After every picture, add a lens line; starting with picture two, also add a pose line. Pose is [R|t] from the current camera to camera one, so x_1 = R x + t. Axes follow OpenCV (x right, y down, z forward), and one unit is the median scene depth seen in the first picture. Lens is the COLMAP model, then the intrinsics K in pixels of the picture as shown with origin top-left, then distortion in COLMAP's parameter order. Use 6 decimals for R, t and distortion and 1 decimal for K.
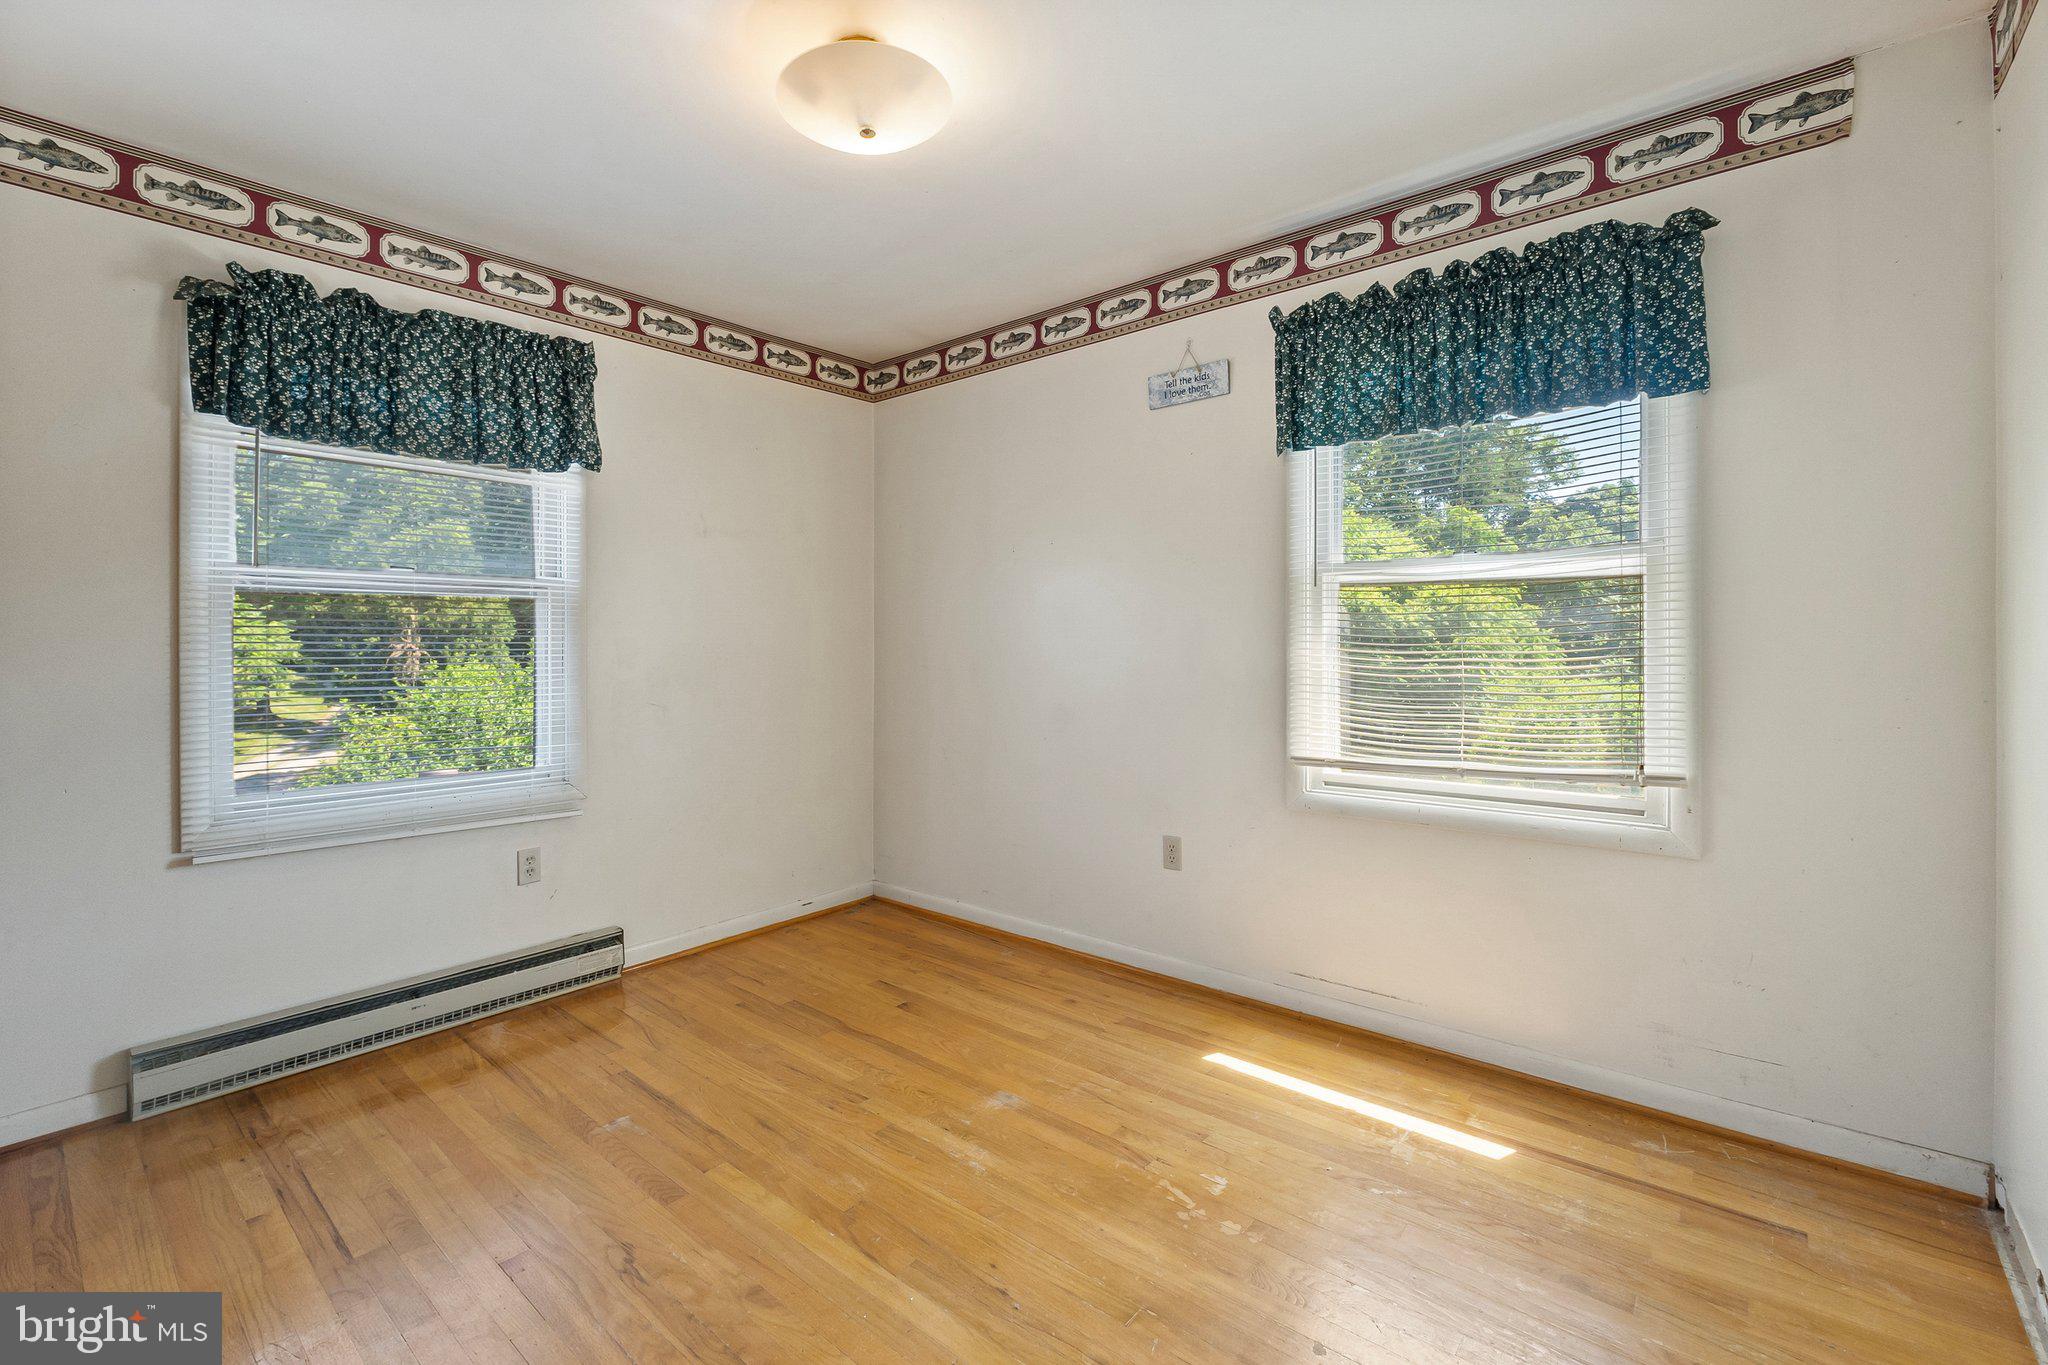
lens RADIAL K [[871.5, 0, 1025.8], [0, 871.5, 641.4], [0, 0, 1]] dist [0.003127, -0.000029]
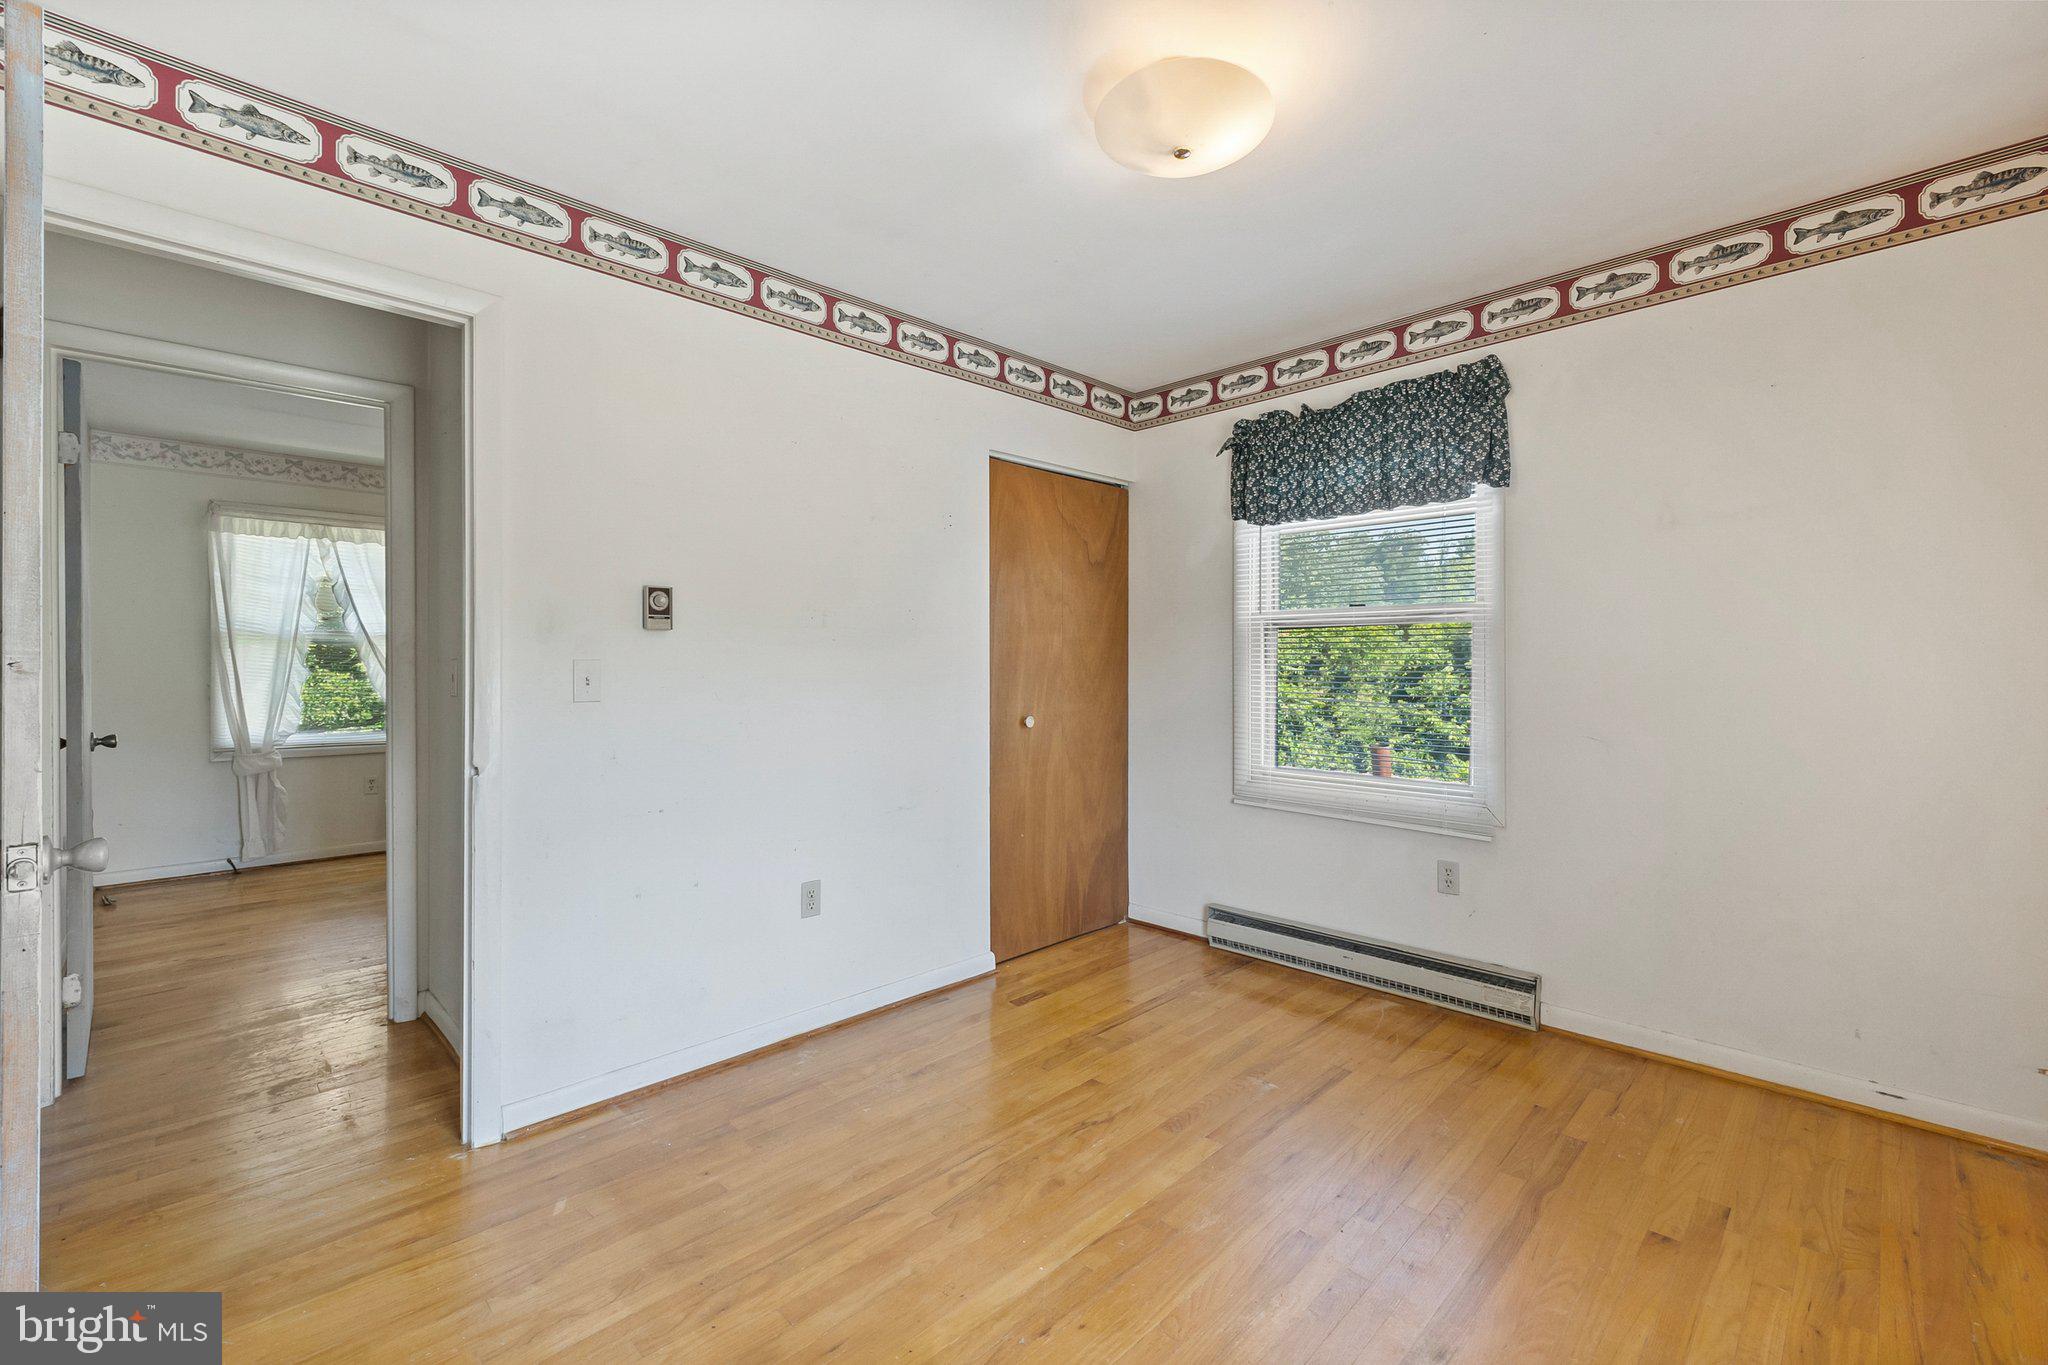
lens RADIAL K [[865.5, 0, 1028.8], [0, 865.5, 661.6], [0, 0, 1]] dist [-0.003383, -0.000706]
pose [[-0.070040, 0.000437, -0.997544, 0.553949], [-0.002131, 0.999998, 0.000587, -0.003086], [0.997542, 0.002167, -0.070039, 0.619599]]
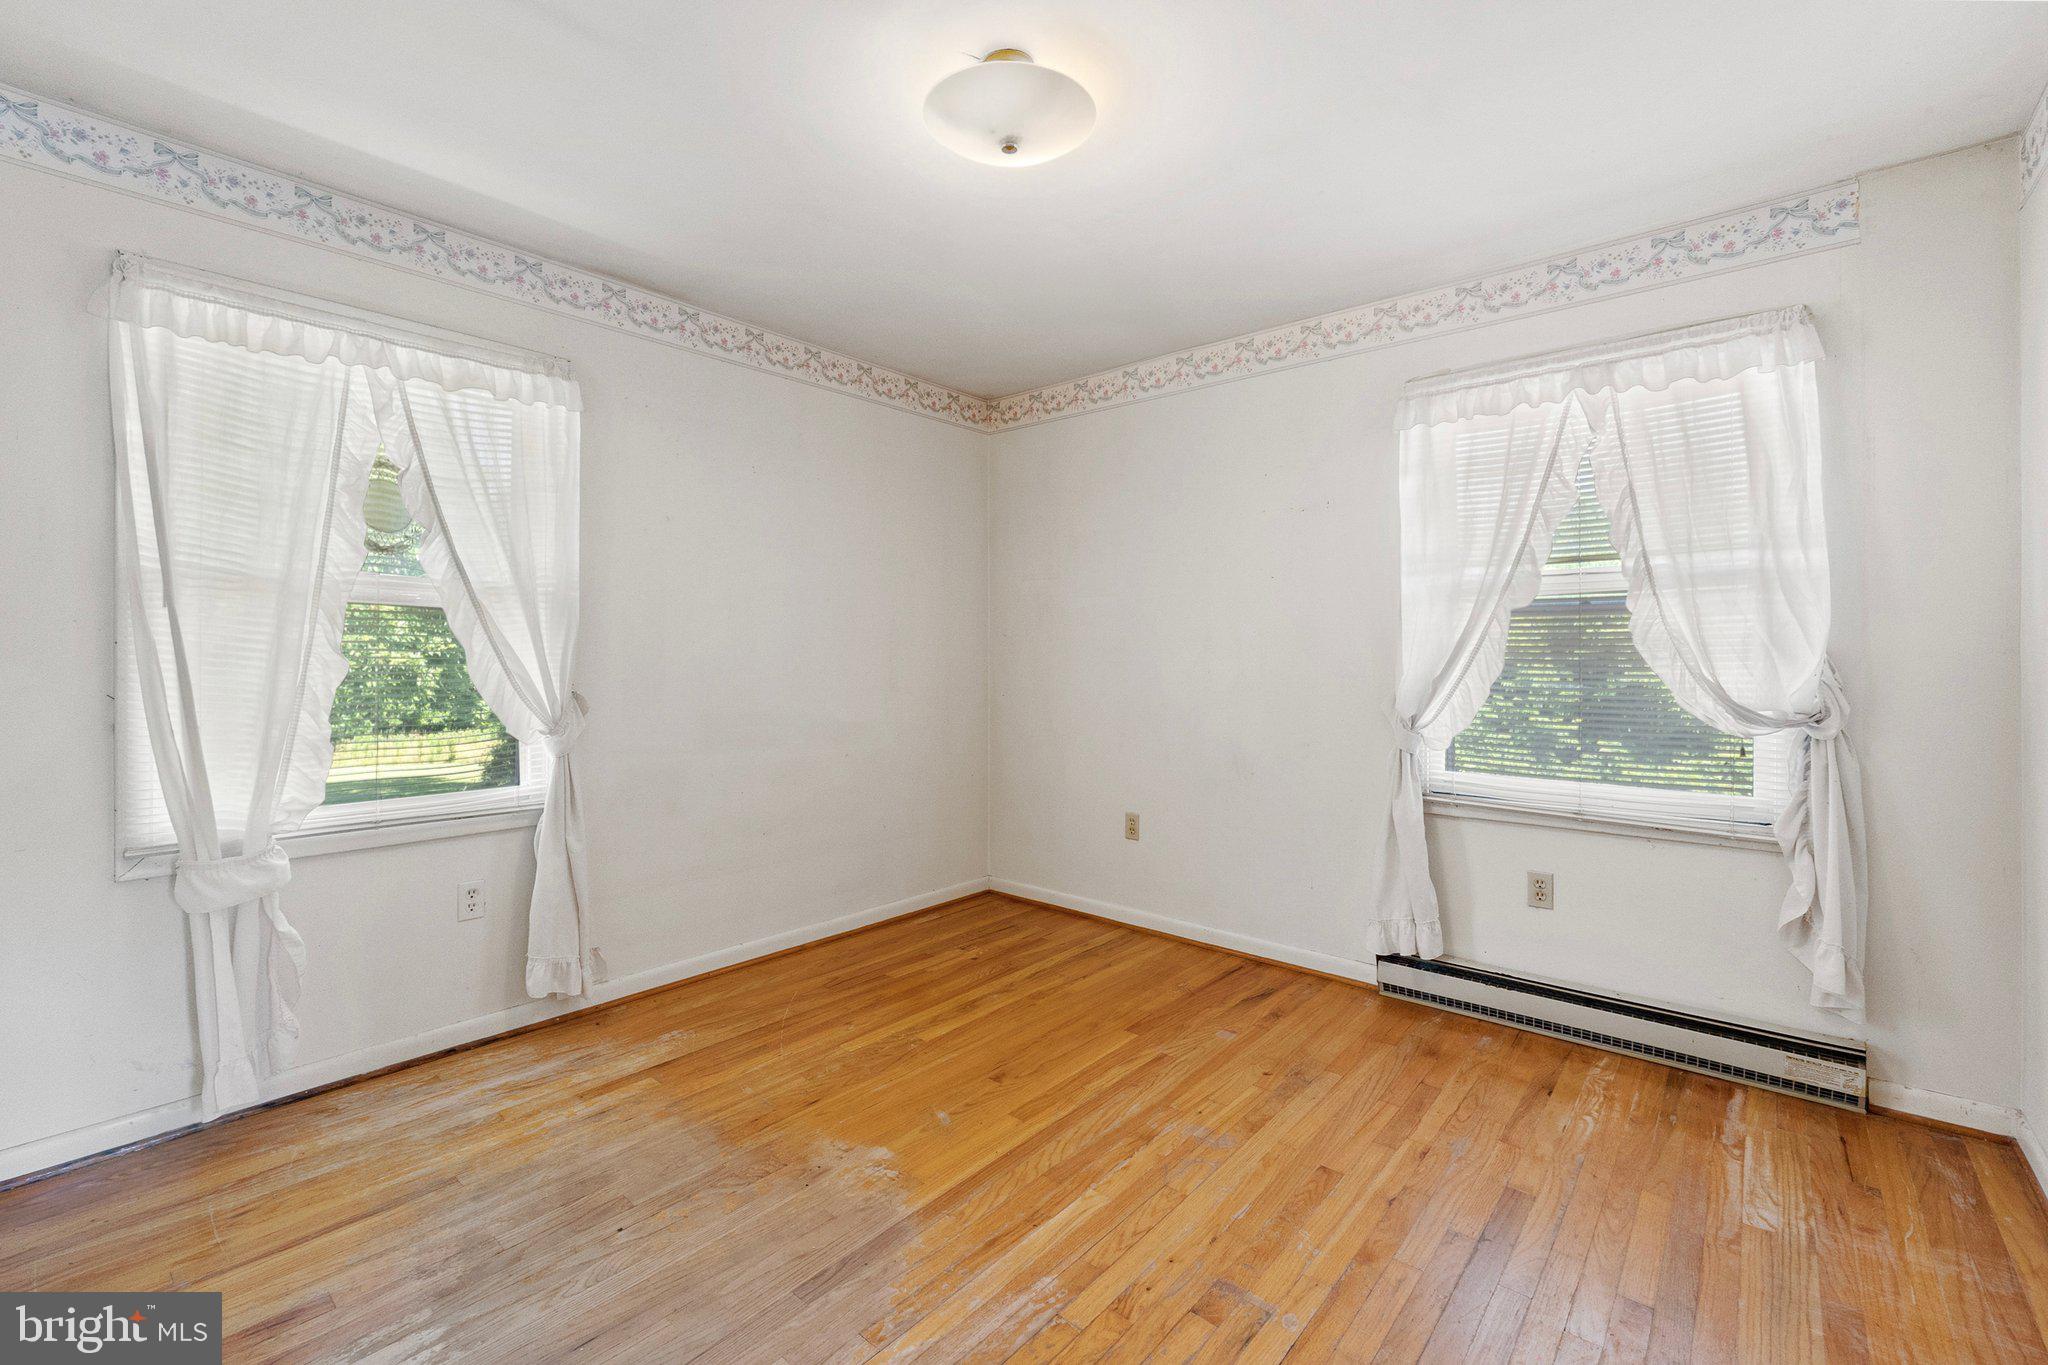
lens RADIAL K [[865.5, 0, 1028.8], [0, 865.5, 661.6], [0, 0, 1]] dist [-0.003383, -0.000706]
pose [[-0.021280, 0.002791, -0.999770, 0.319946], [-0.000872, 0.999996, 0.002810, 0.002454], [0.999773, 0.000931, -0.021278, 0.366308]]
